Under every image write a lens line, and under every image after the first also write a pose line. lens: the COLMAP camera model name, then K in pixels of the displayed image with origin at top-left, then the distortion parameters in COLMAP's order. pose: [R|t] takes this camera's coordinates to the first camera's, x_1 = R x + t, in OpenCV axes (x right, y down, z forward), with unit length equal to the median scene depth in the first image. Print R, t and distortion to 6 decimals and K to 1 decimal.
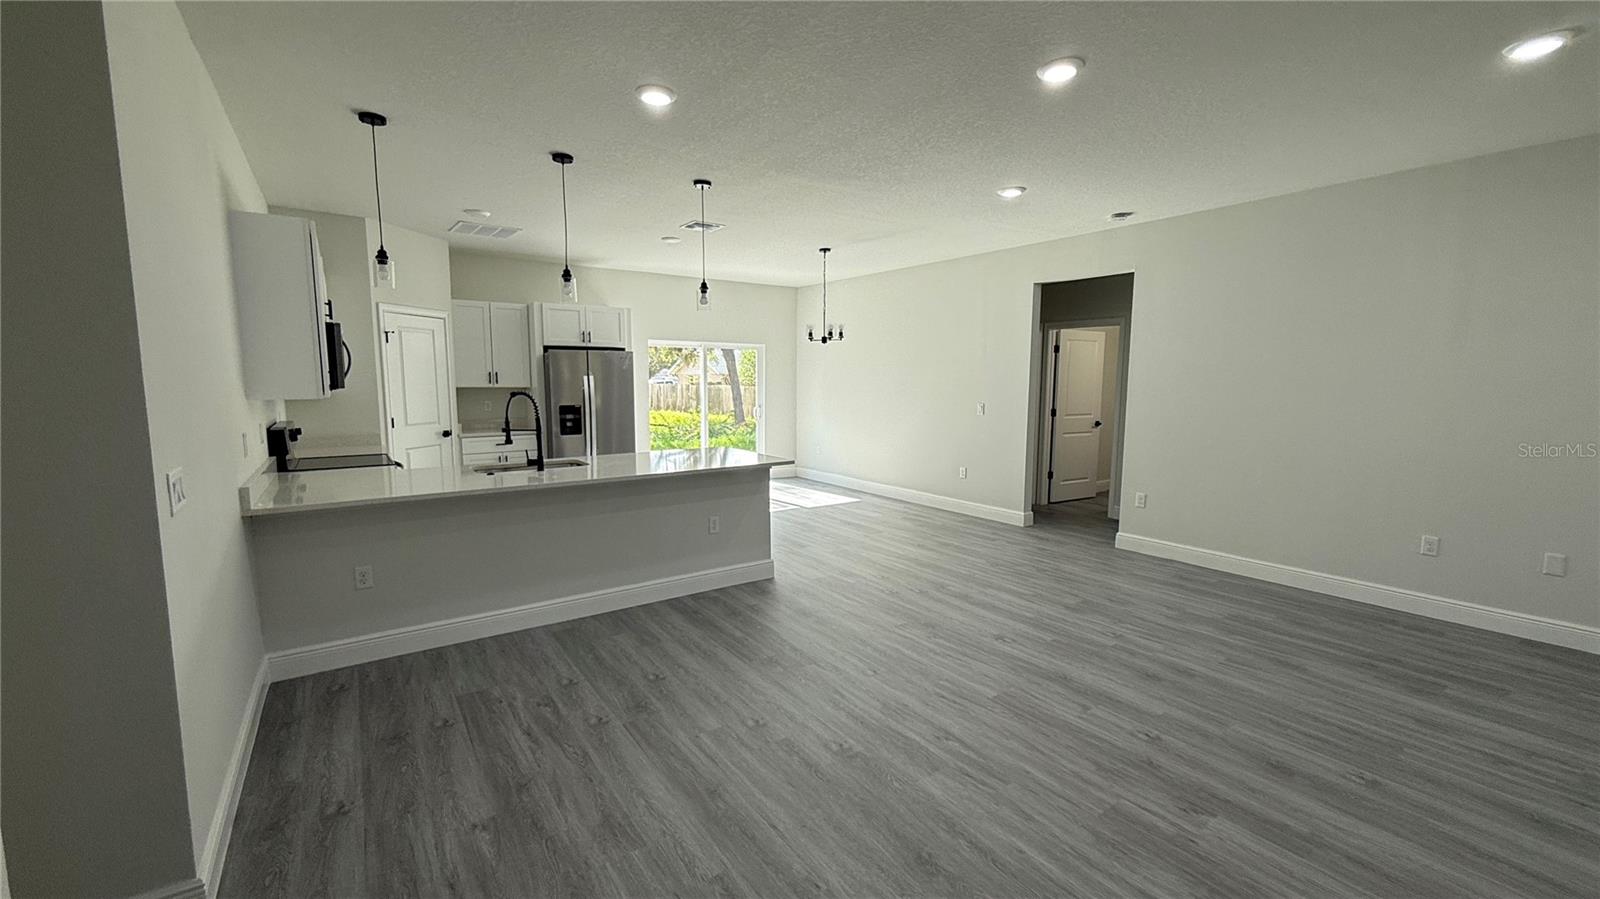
lens RADIAL K [[639.9, 0, 811.0], [0, 639.9, 454.5], [0, 0, 1]] dist [0.000773, 0.000288]
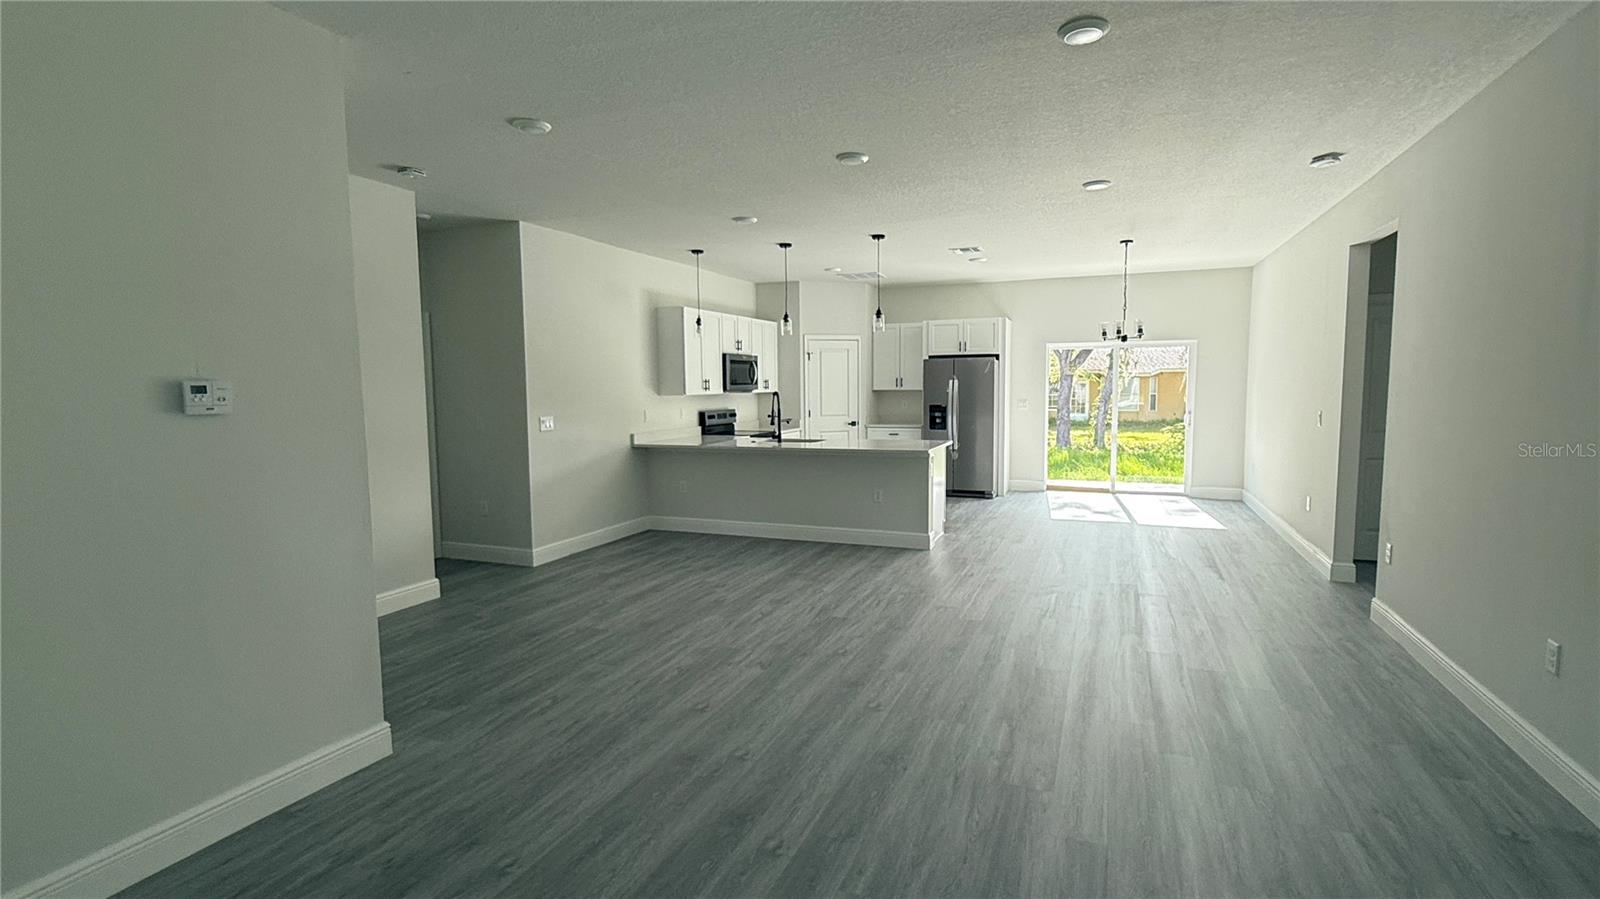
lens RADIAL K [[771.3, 0, 799.2], [0, 771.3, 442.1], [0, 0, 1]] dist [0.005410, 0.000294]
pose [[0.529513, 0.053845, -0.846591, 1.184131], [-0.088812, 0.996018, 0.007801, 0.006301], [0.843640, 0.071057, 0.532187, 0.037292]]
